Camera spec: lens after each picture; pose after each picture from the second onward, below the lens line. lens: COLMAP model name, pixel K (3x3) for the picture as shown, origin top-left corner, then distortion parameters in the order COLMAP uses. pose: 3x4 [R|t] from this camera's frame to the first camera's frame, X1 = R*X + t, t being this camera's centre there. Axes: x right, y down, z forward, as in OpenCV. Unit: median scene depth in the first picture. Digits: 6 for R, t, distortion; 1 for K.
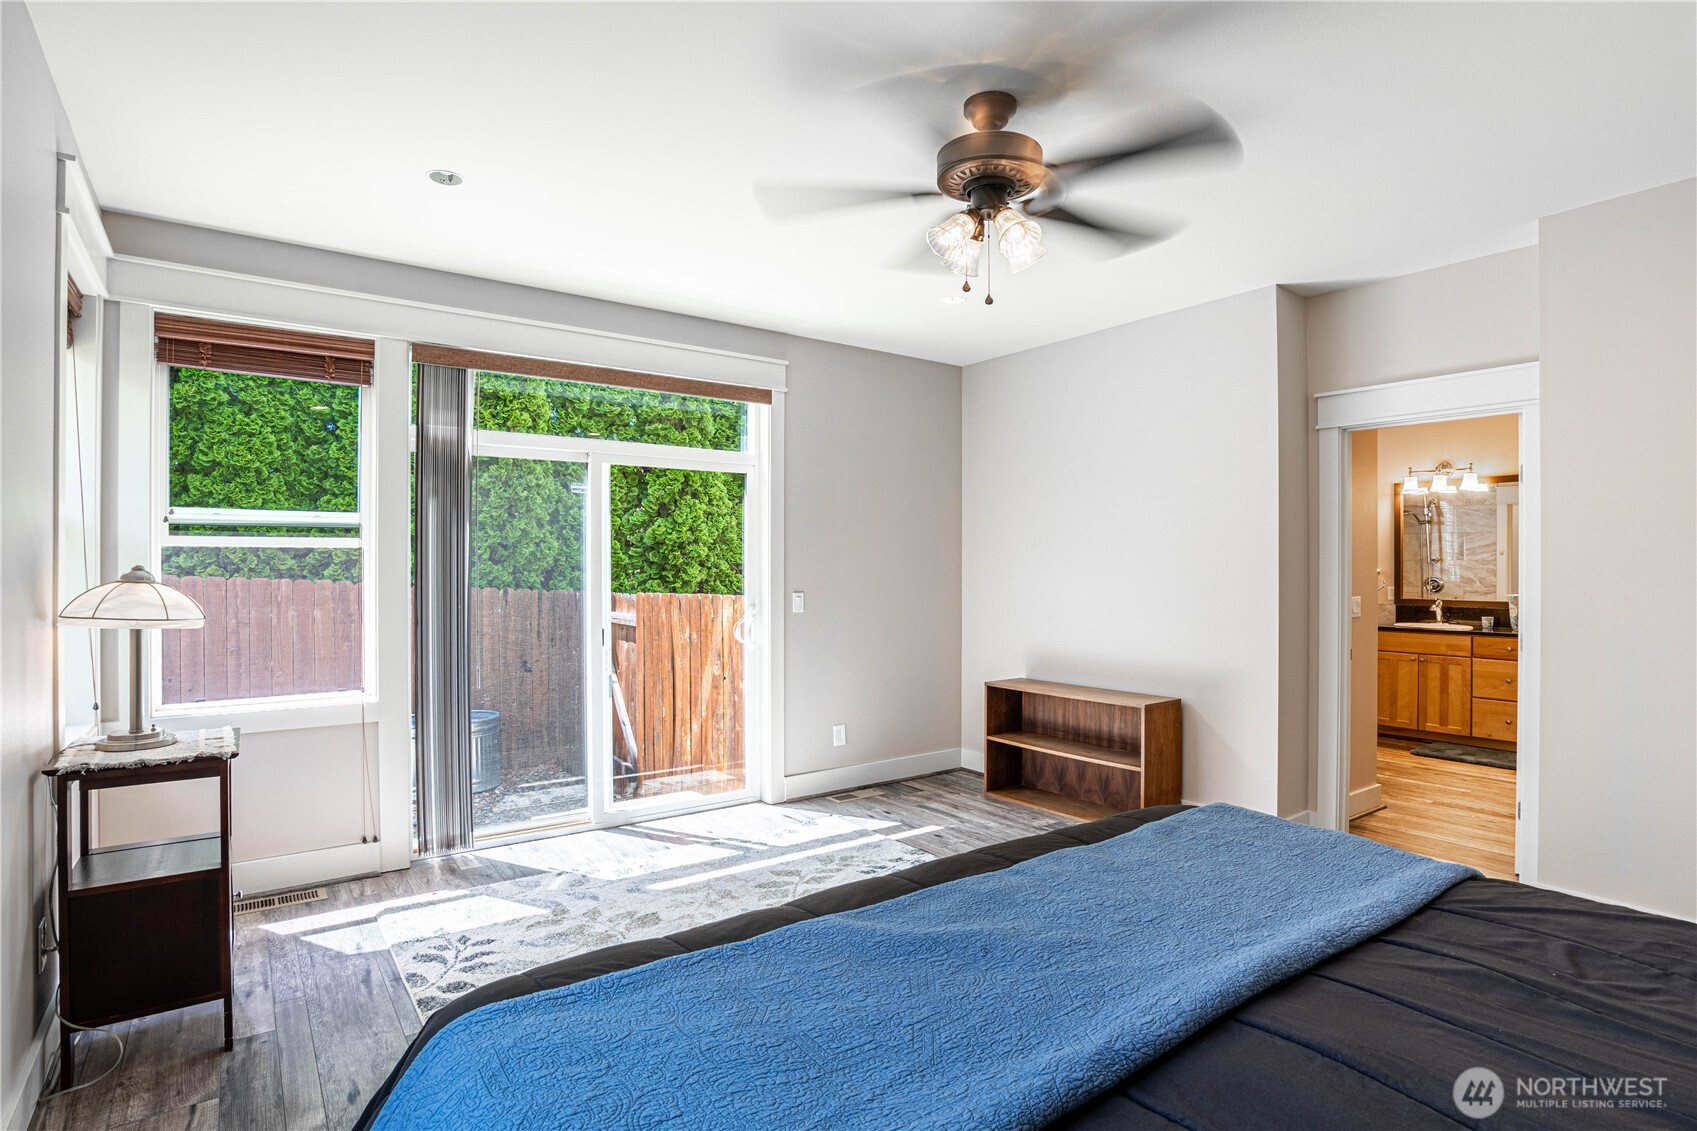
lens RADIAL K [[856.0, 0, 849.5], [0, 856.0, 570.4], [0, 0, 1]] dist [-0.049655, 0.000359]
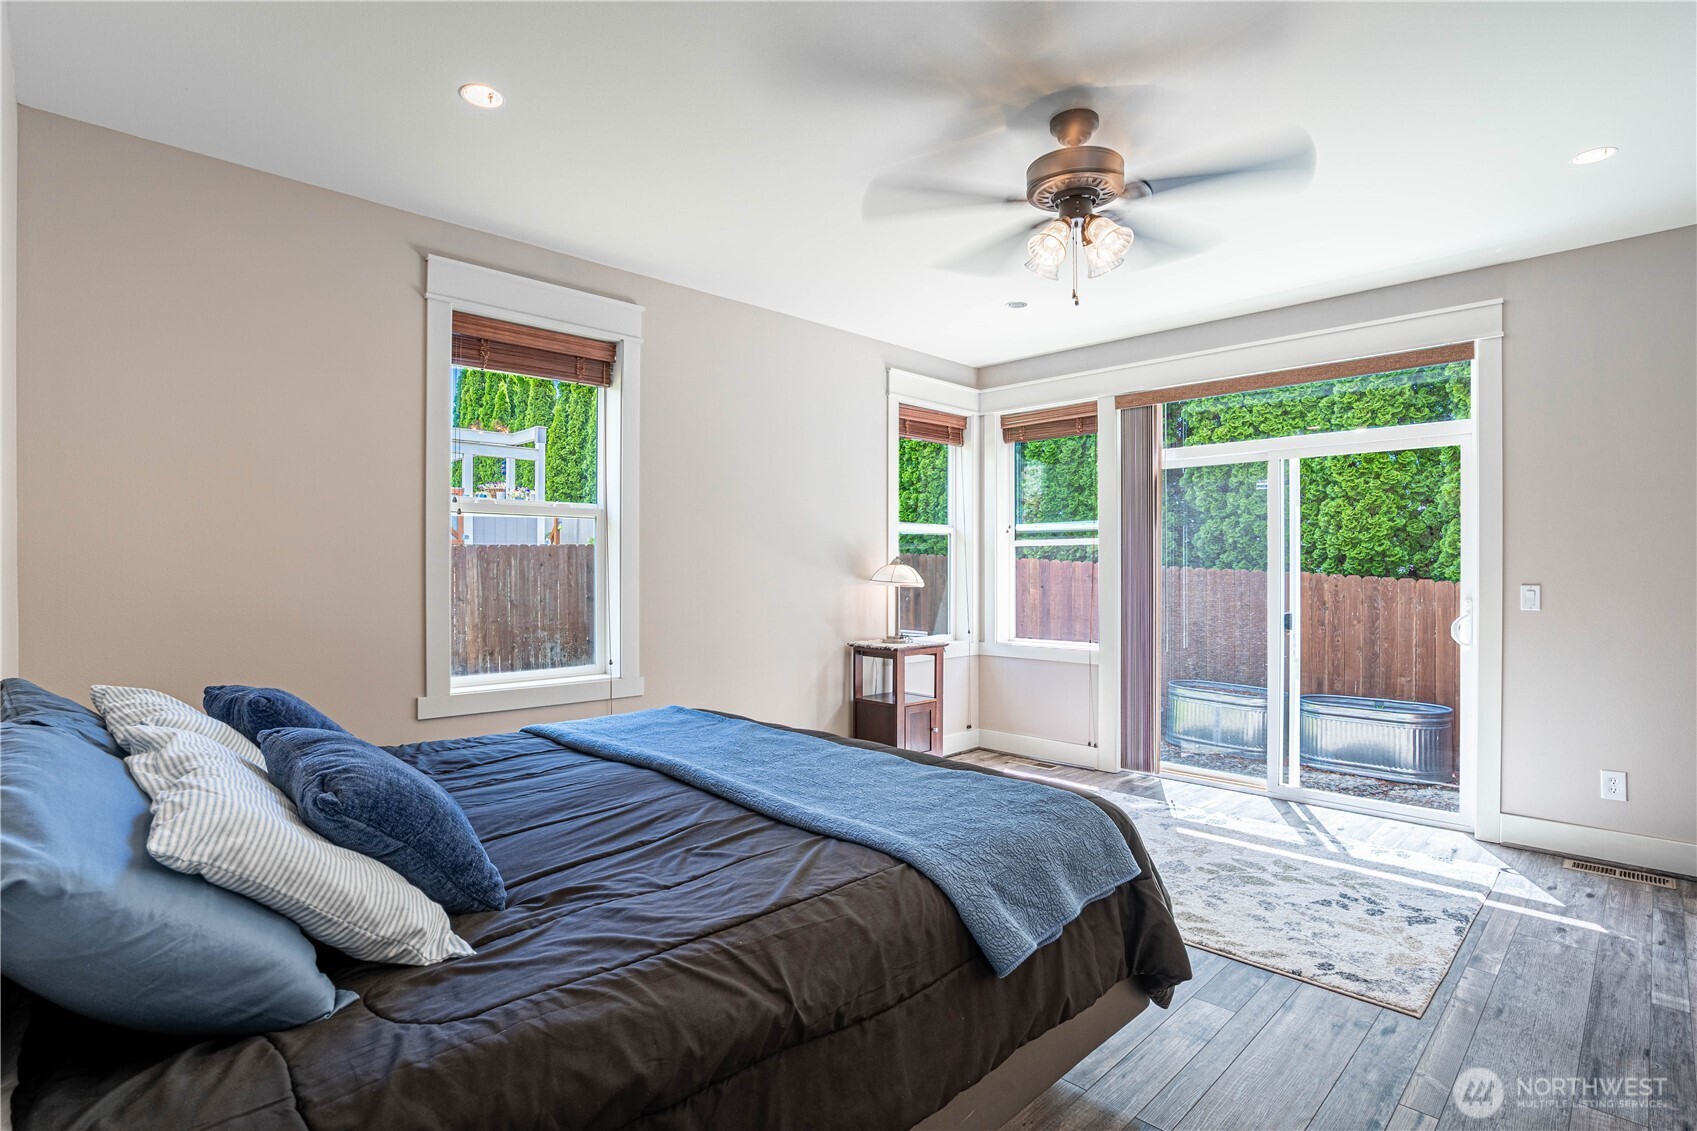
lens RADIAL K [[831.2, 0, 863.1], [0, 831.2, 565.5], [0, 0, 1]] dist [-0.061690, 0.028734]
pose [[0.165219, -0.003061, -0.986252, 0.657533], [-0.003234, 0.999988, -0.003645, 0.013448], [0.986252, 0.003792, 0.165207, 0.312181]]
